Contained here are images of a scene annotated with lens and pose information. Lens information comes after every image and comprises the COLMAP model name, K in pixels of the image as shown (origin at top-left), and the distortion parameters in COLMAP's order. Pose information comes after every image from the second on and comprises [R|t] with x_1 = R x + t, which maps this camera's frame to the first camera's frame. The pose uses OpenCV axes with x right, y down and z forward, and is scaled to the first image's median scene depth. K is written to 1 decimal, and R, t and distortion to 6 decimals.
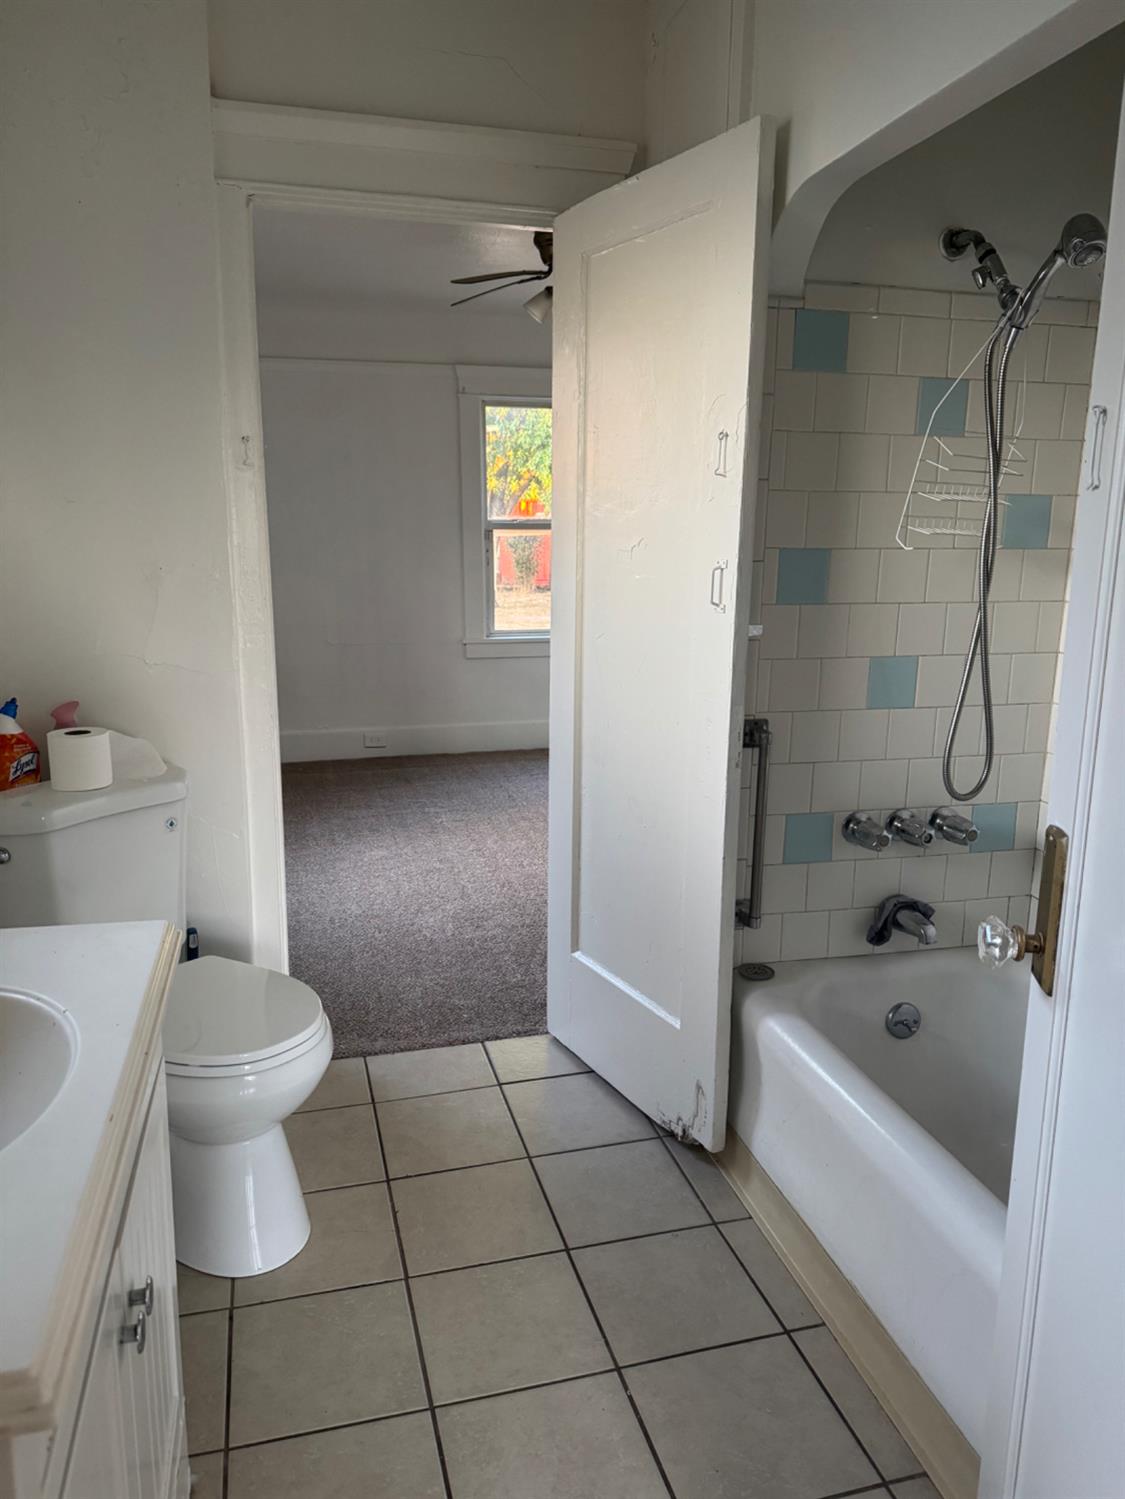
lens RADIAL K [[1074.1, 0, 562.5], [0, 1074.1, 749.5], [0, 0, 1]] dist [0.054952, -0.043801]
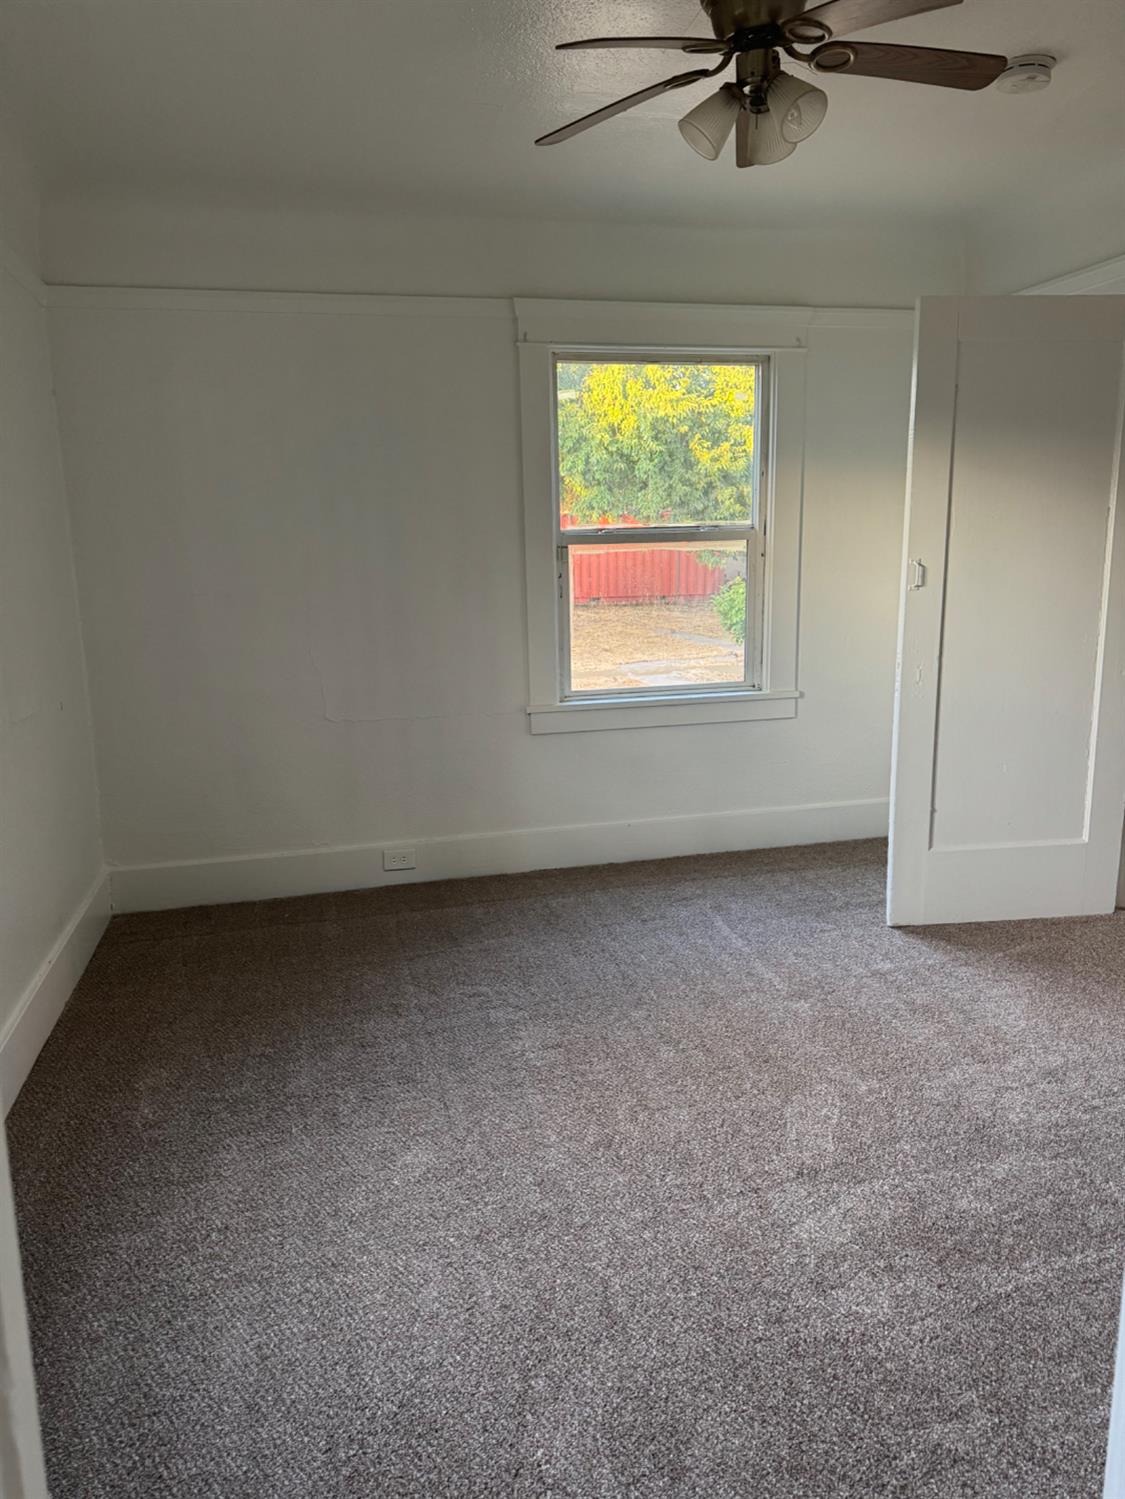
lens RADIAL K [[1074.1, 0, 562.5], [0, 1074.1, 749.5], [0, 0, 1]] dist [0.054952, -0.043801]
pose [[0.999853, -0.015408, -0.007529, -0.066590], [0.015310, 0.999800, -0.012890, -0.067932], [0.007727, 0.012773, 0.999889, 0.330935]]
